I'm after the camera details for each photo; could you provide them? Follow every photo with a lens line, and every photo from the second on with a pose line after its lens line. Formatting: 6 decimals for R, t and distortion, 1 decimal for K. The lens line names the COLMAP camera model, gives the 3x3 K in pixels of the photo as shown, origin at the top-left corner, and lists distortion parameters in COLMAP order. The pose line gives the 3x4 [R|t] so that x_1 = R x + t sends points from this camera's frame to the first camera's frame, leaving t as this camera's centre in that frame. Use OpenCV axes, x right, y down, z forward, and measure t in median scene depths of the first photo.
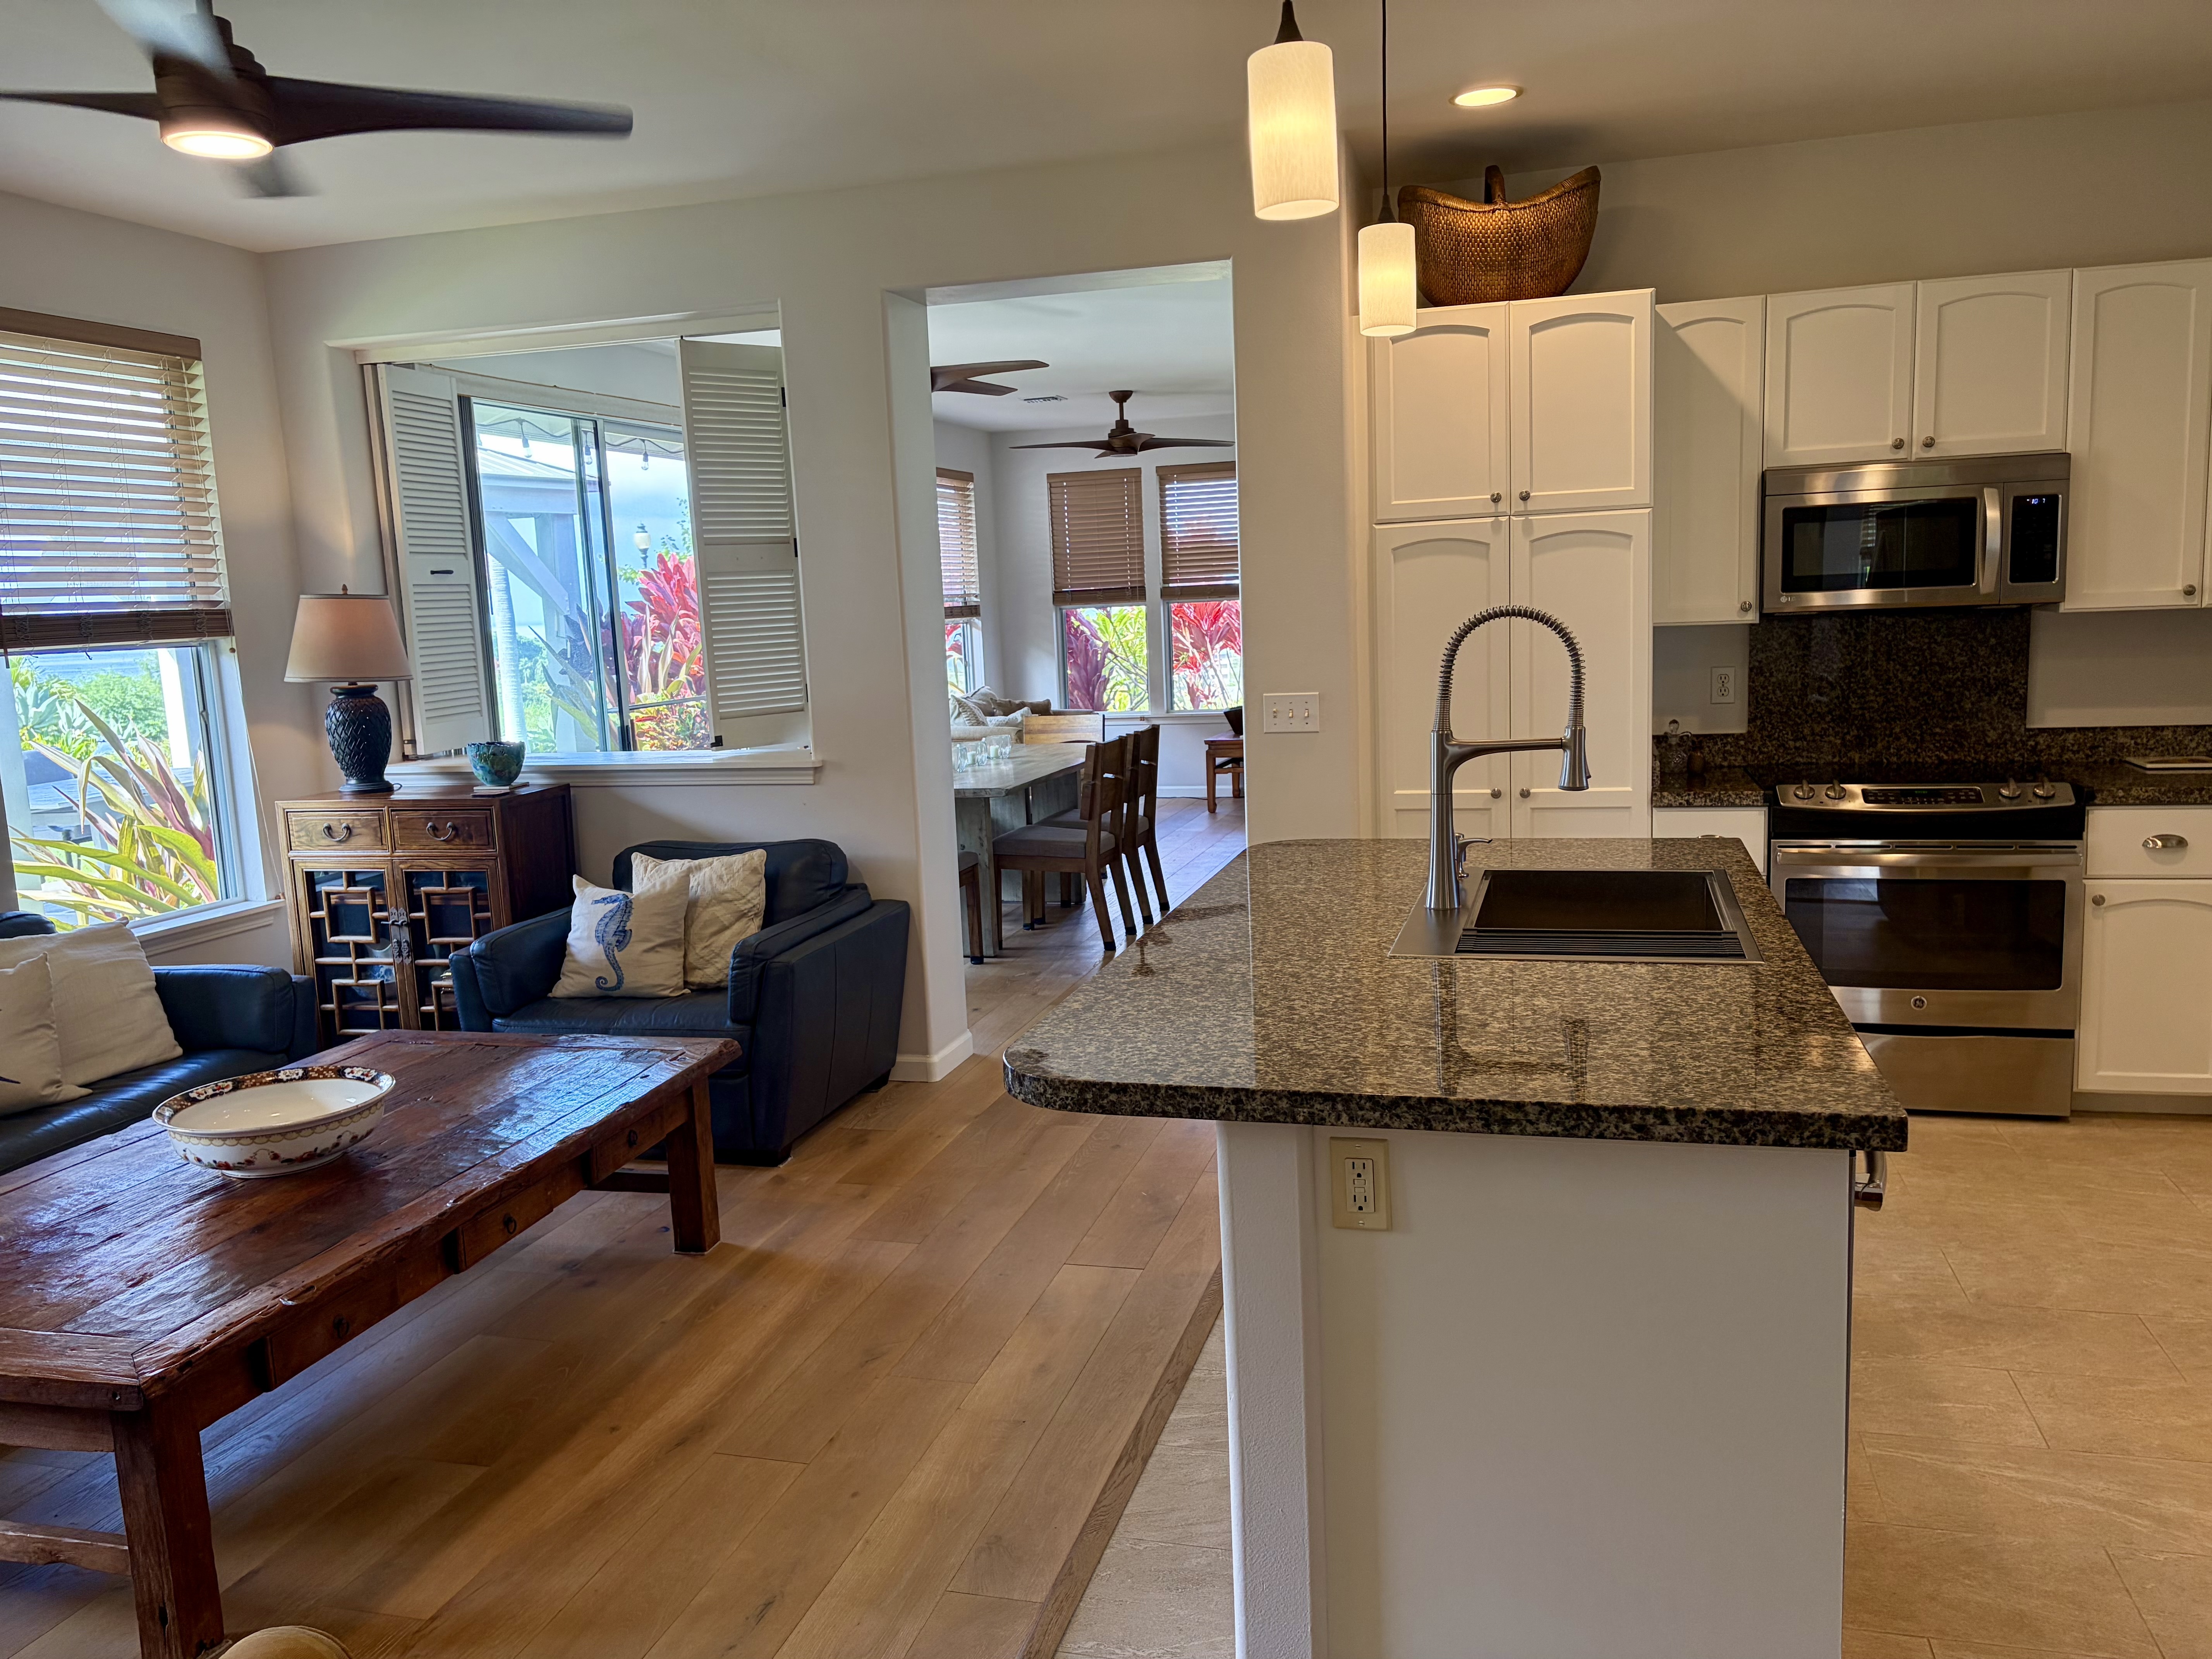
lens RADIAL K [[1666.0, 0, 1091.2], [0, 1666.0, 836.0], [0, 0, 1]] dist [0.062290, -0.076588]
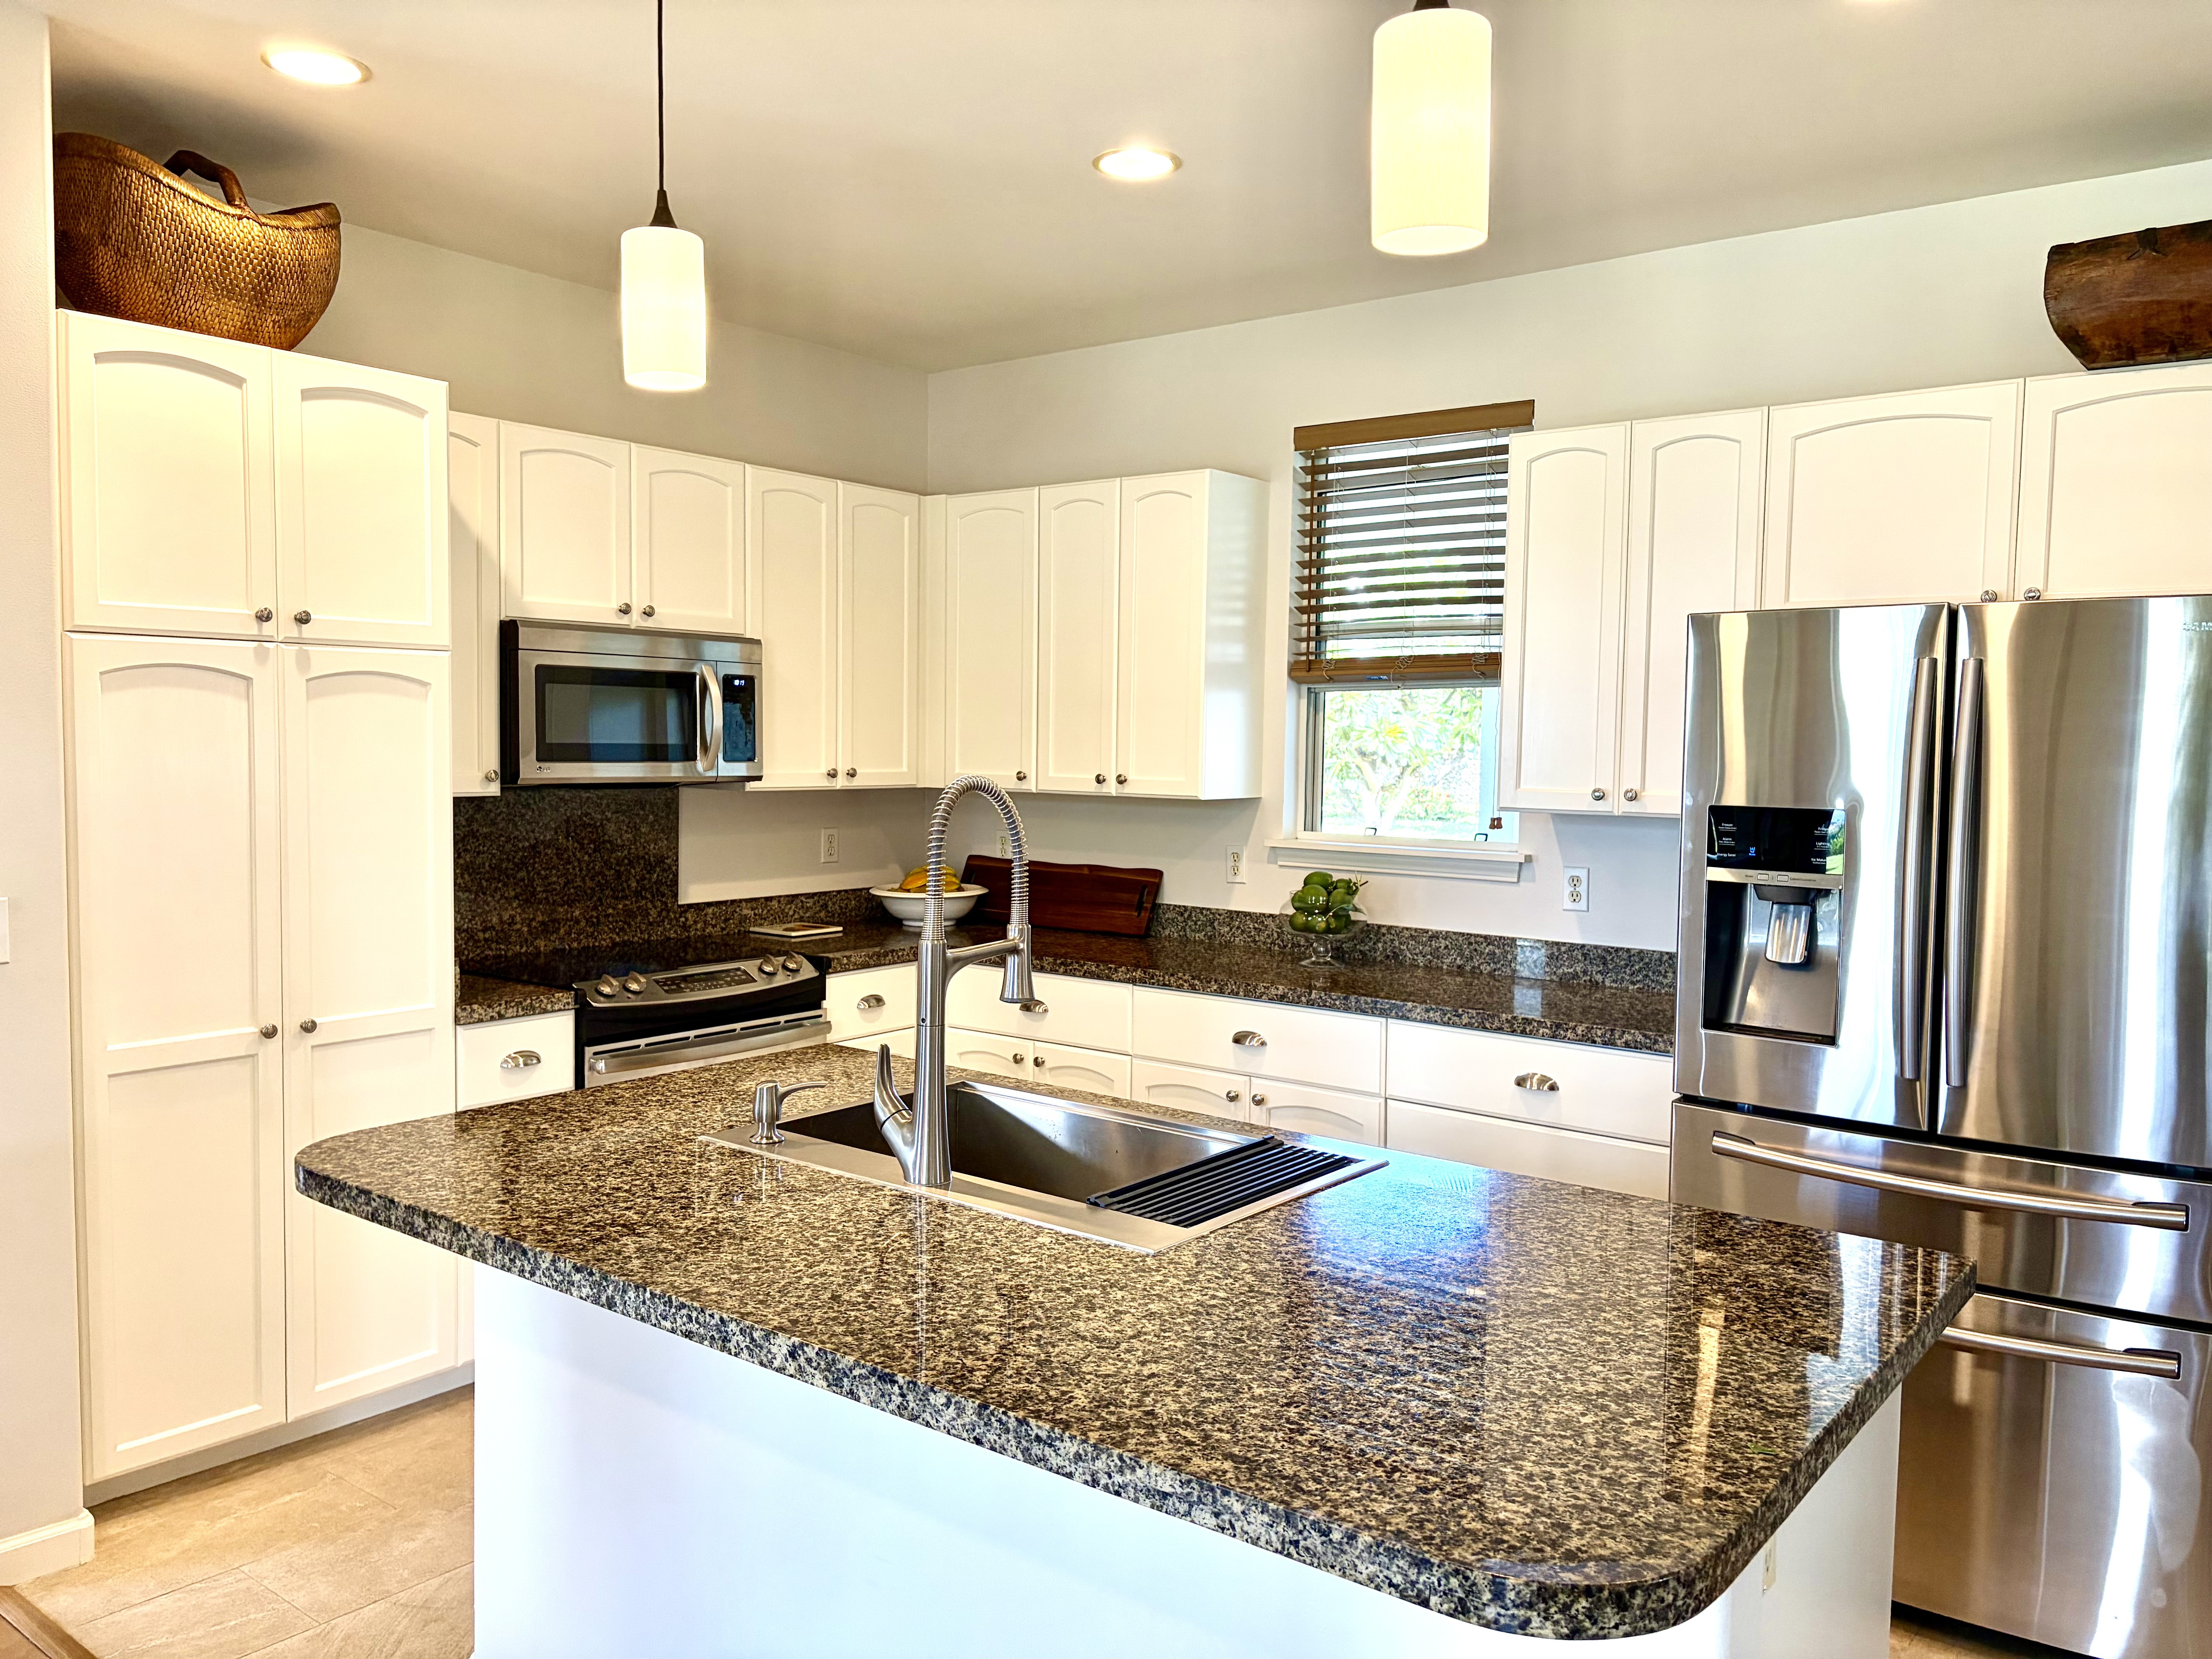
lens RADIAL K [[1666.0, 0, 1123.0], [0, 1666.0, 845.0], [0, 0, 1]] dist [0.062290, -0.076588]
pose [[0.374684, -0.013731, 0.927051, -0.284390], [0.101148, 0.994528, -0.026151, -0.049840], [-0.921619, 0.103568, 0.374023, 0.410231]]
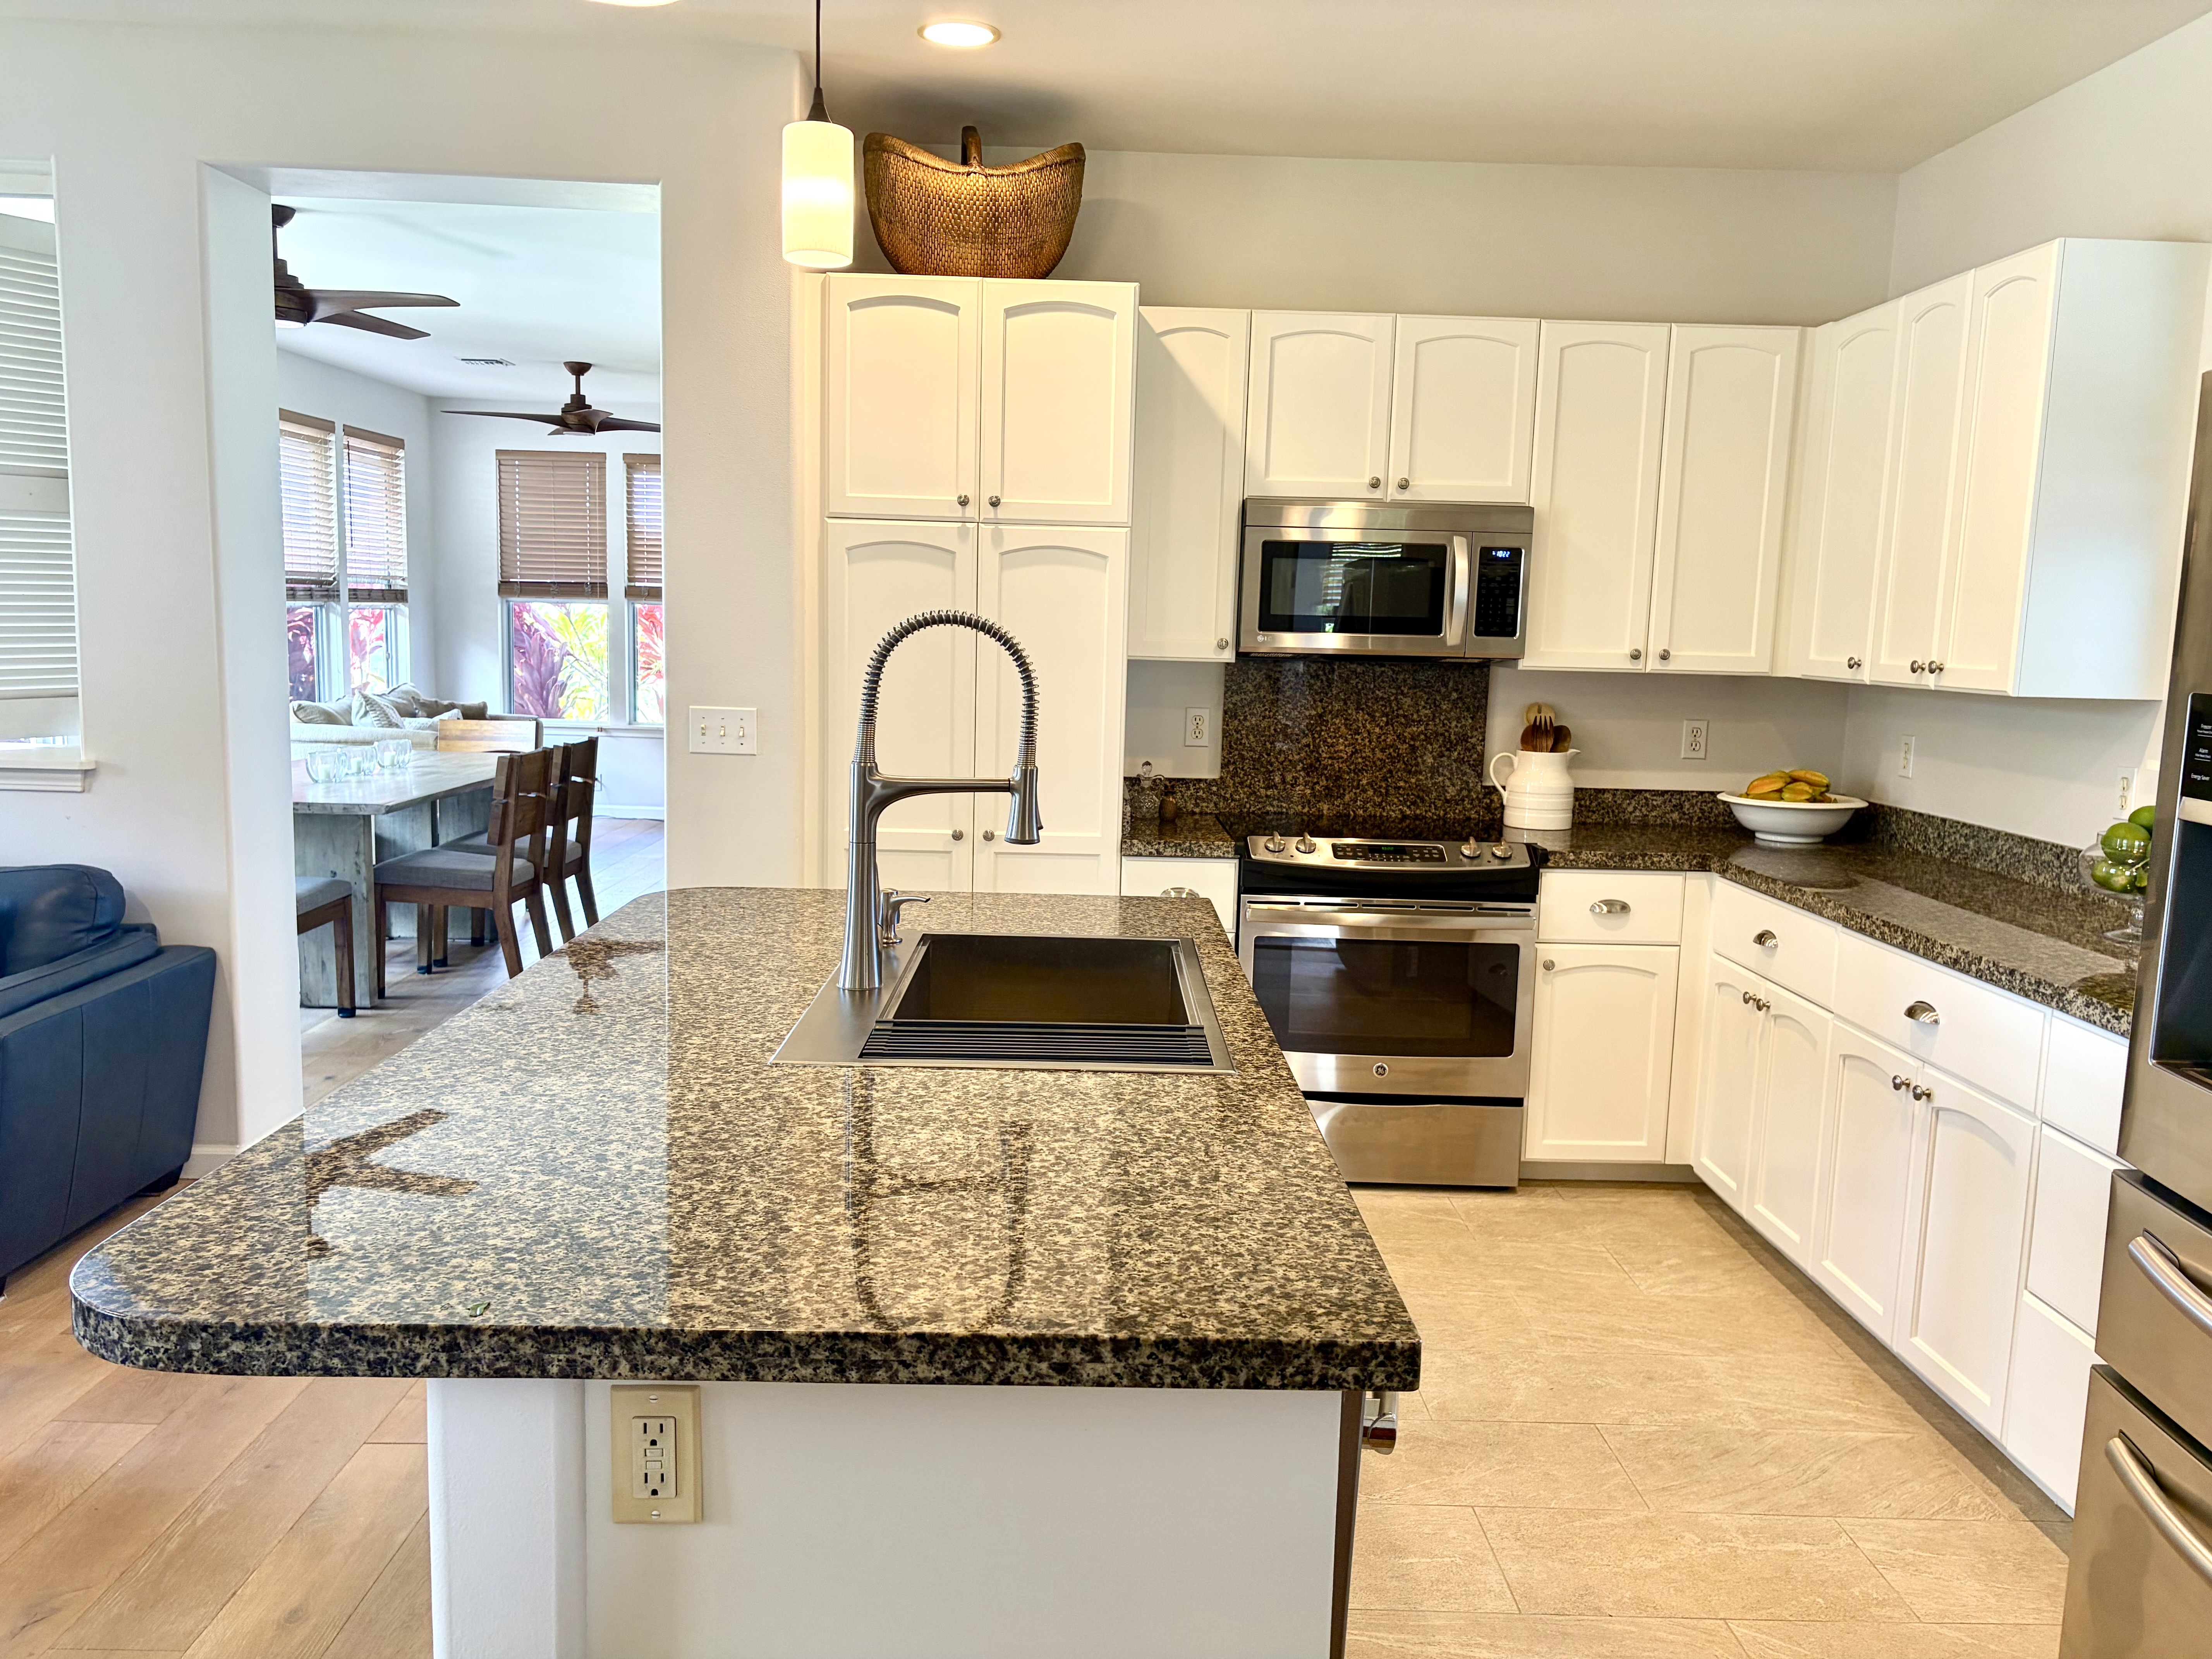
lens RADIAL K [[1666.0, 0, 1085.6], [0, 1666.0, 842.1], [0, 0, 1]] dist [0.062290, -0.076588]
pose [[0.956593, 0.031191, 0.289755, 0.053900], [-0.028329, 0.999500, -0.014068, -0.011328], [-0.290049, 0.005249, 0.956998, 0.141293]]
